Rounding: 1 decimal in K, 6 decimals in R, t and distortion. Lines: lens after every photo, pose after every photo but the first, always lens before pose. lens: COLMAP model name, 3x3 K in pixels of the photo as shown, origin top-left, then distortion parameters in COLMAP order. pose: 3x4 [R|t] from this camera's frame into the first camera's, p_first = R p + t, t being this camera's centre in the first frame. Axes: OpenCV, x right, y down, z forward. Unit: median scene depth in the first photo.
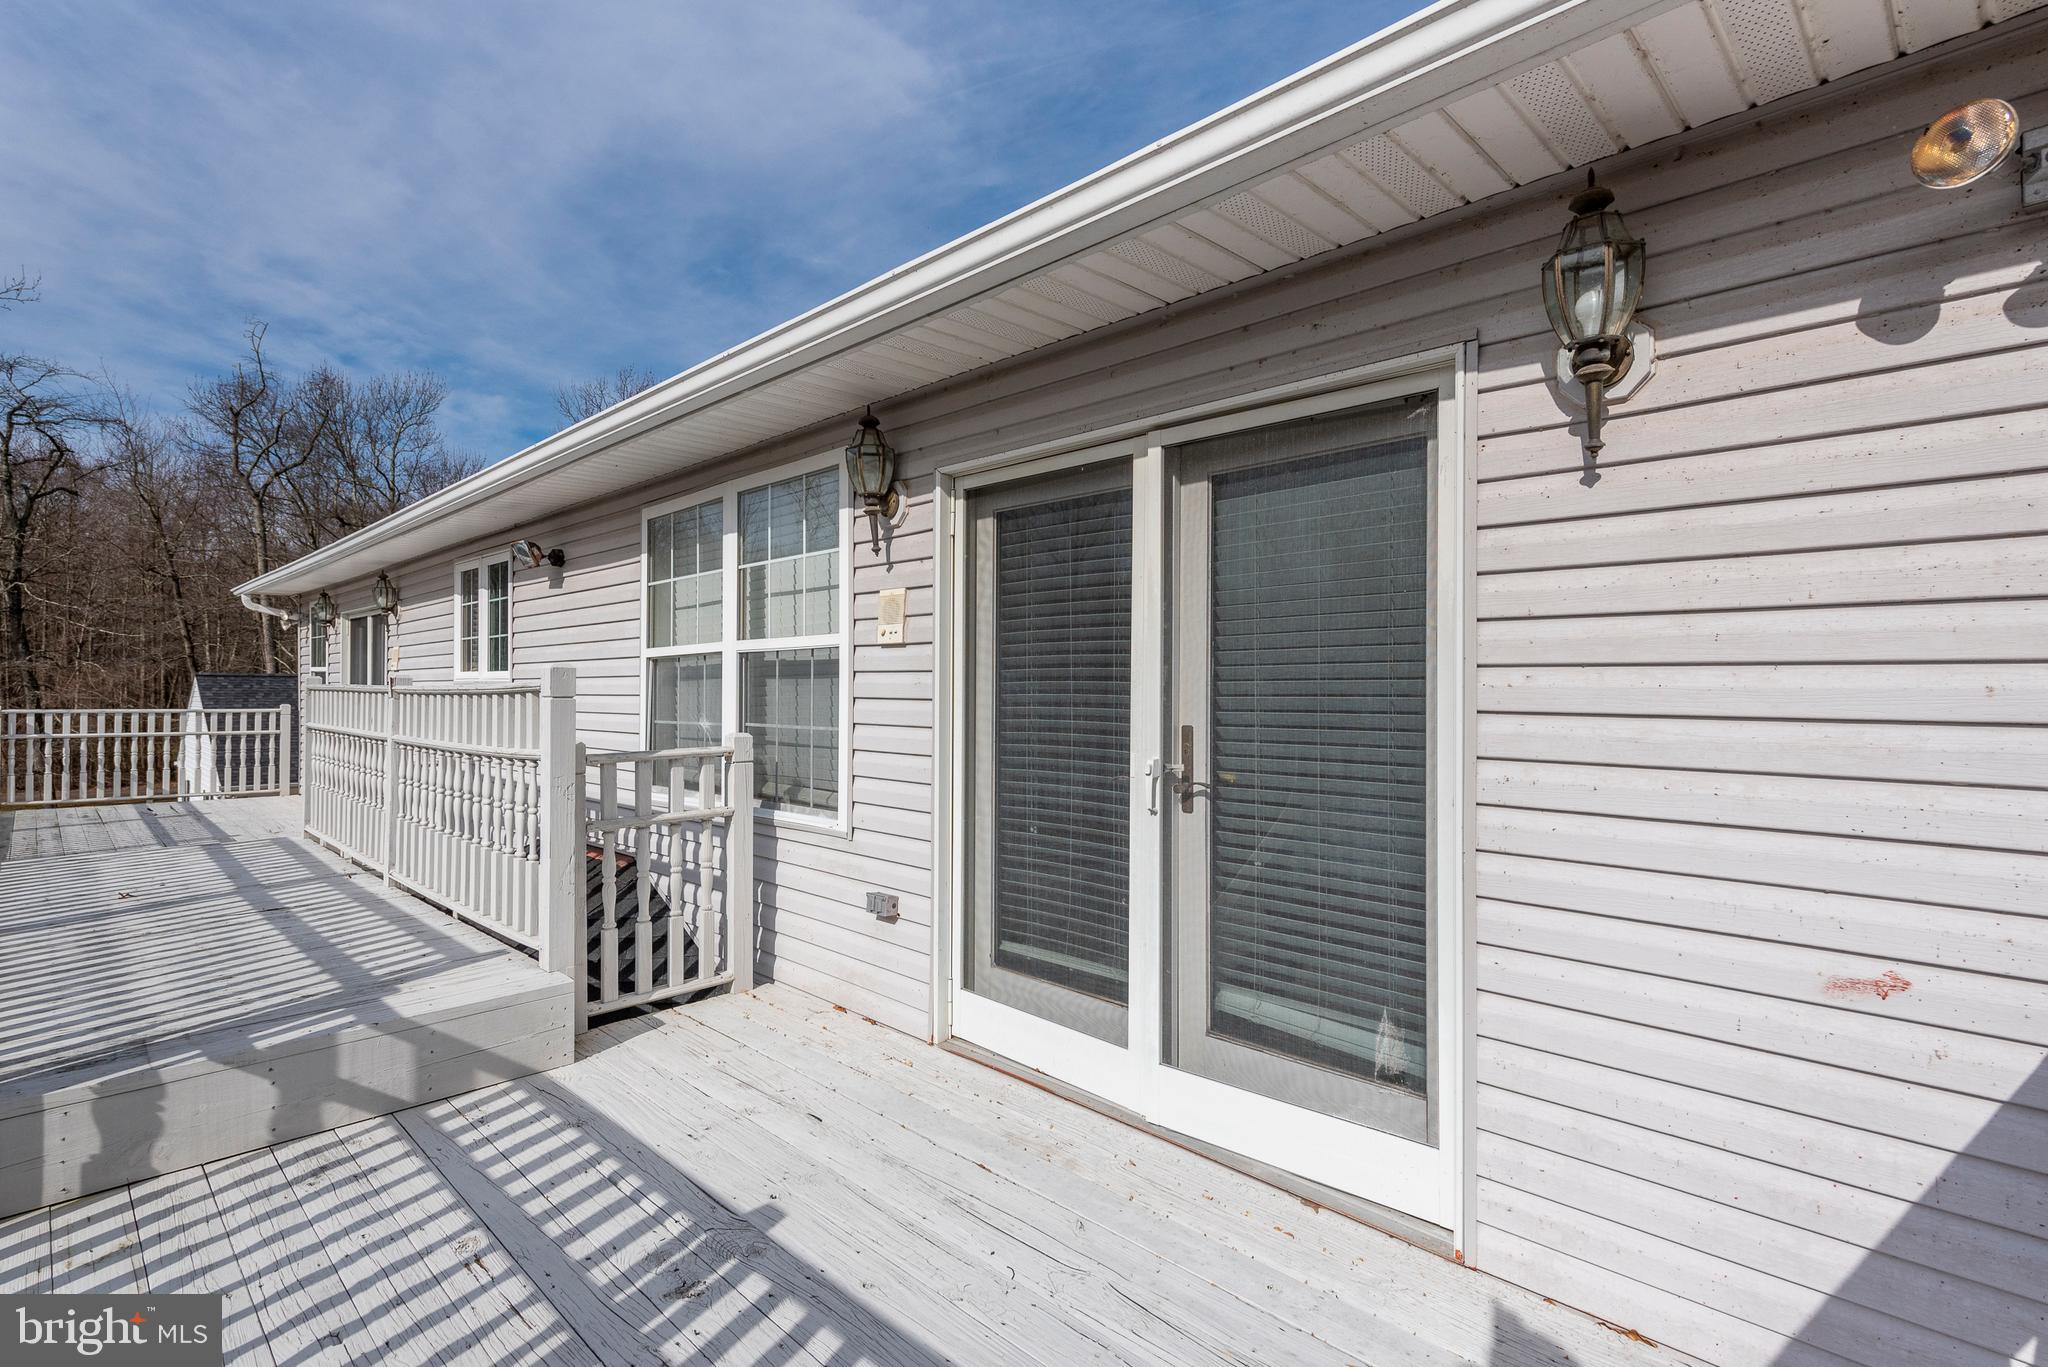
lens RADIAL K [[987.3, 0, 1024.0], [0, 987.3, 683.5], [0, 0, 1]] dist [0.003932, 0.000432]
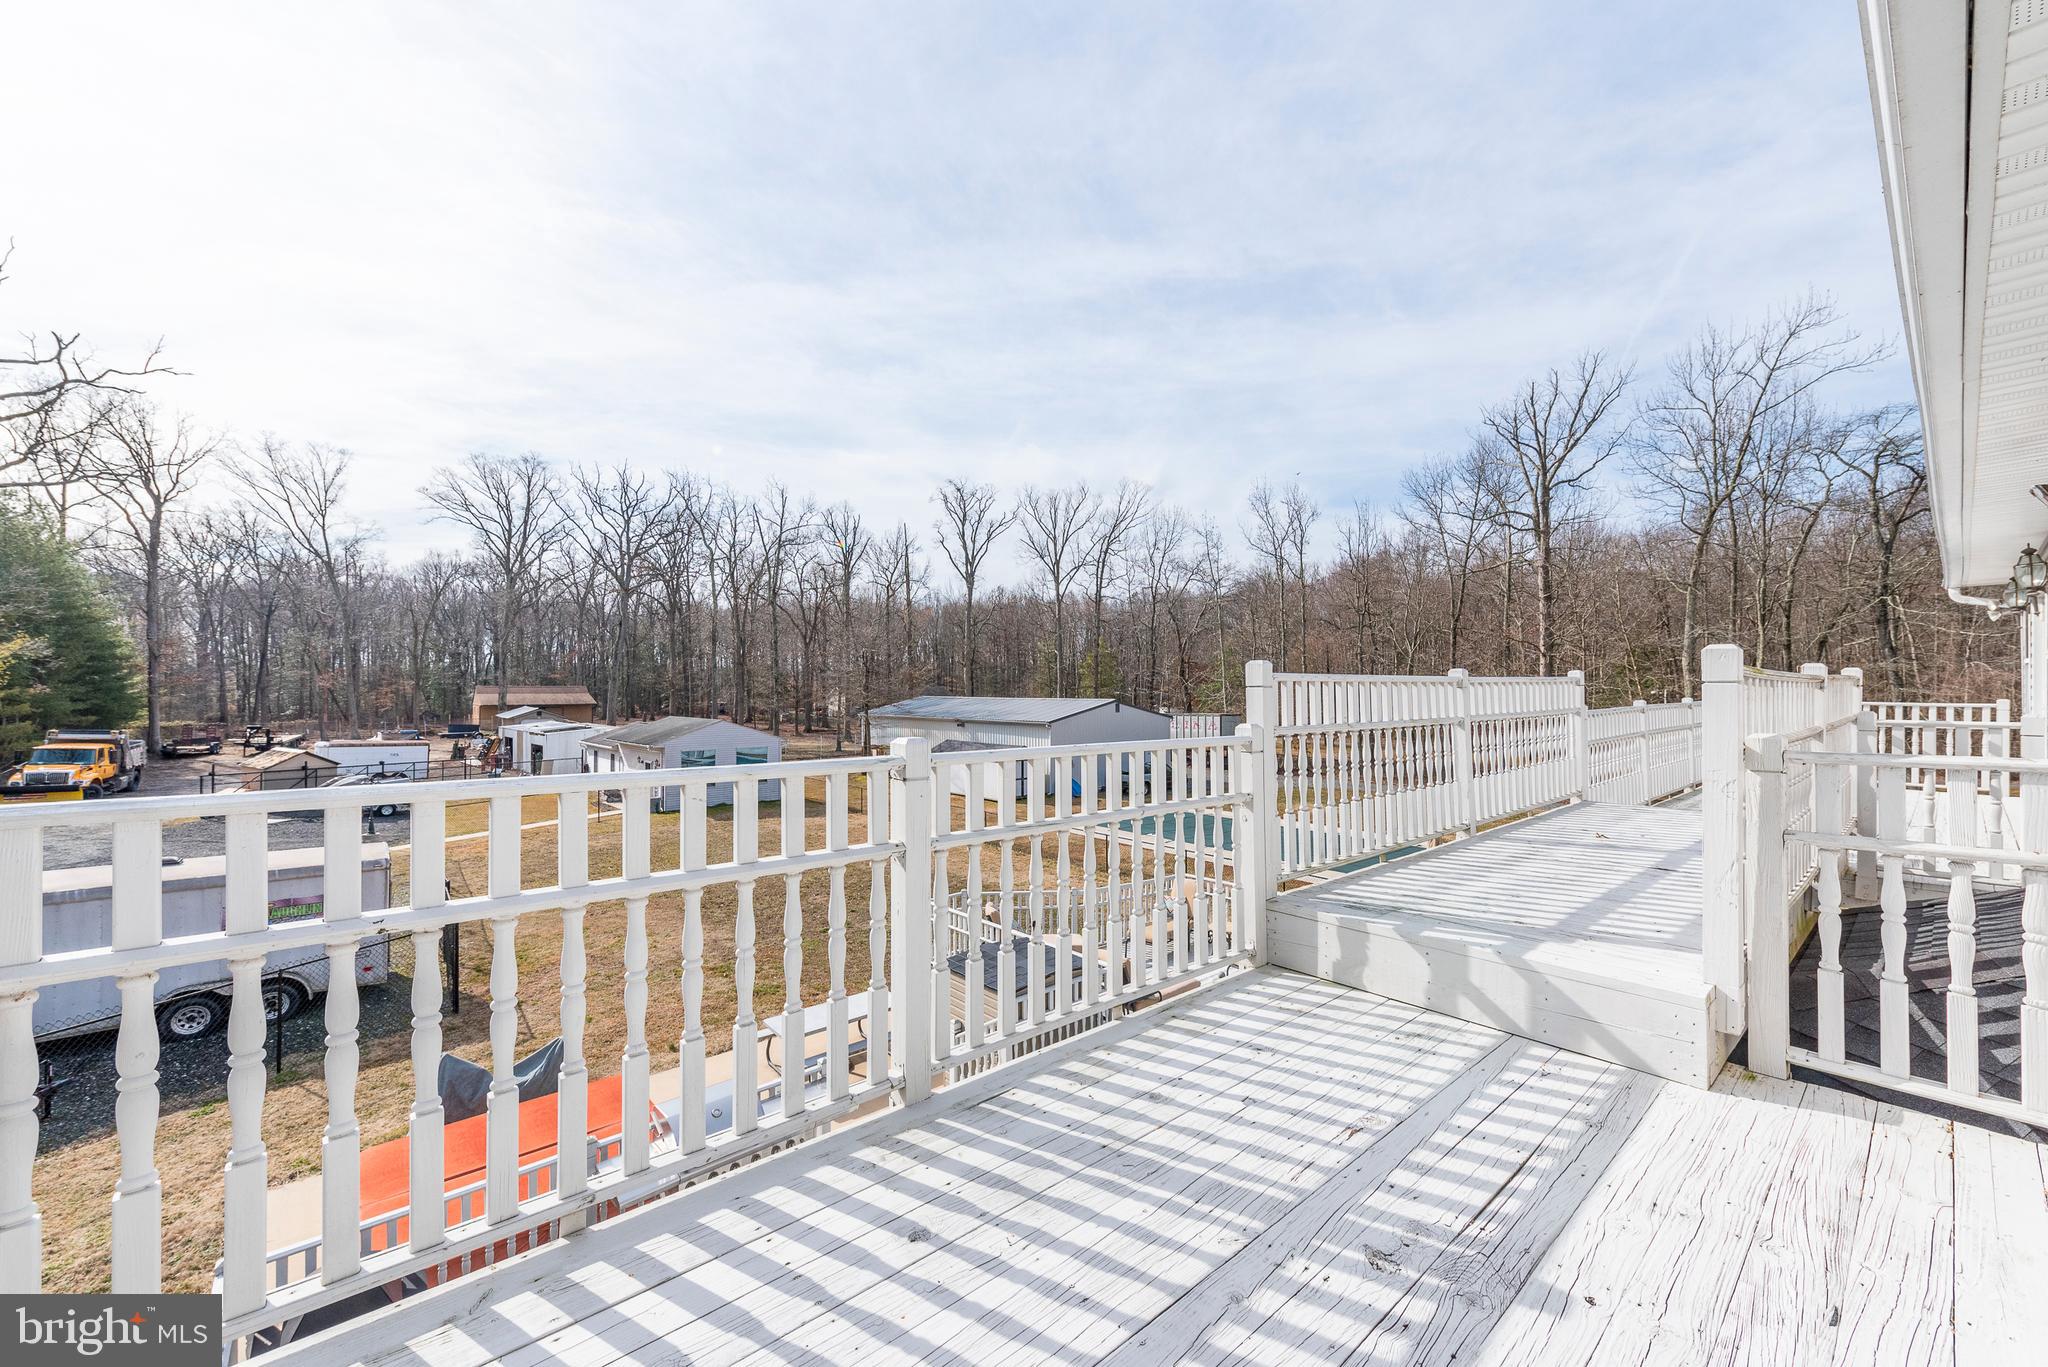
lens RADIAL K [[800.7, 0, 1025.3], [0, 800.7, 687.3], [0, 0, 1]] dist [0.012892, -0.002992]
pose [[-0.080875, 0.000488, -0.996724, 0.361881], [0.004668, 0.999989, 0.000111, 0.017700], [0.996713, -0.004644, -0.080877, 0.496154]]
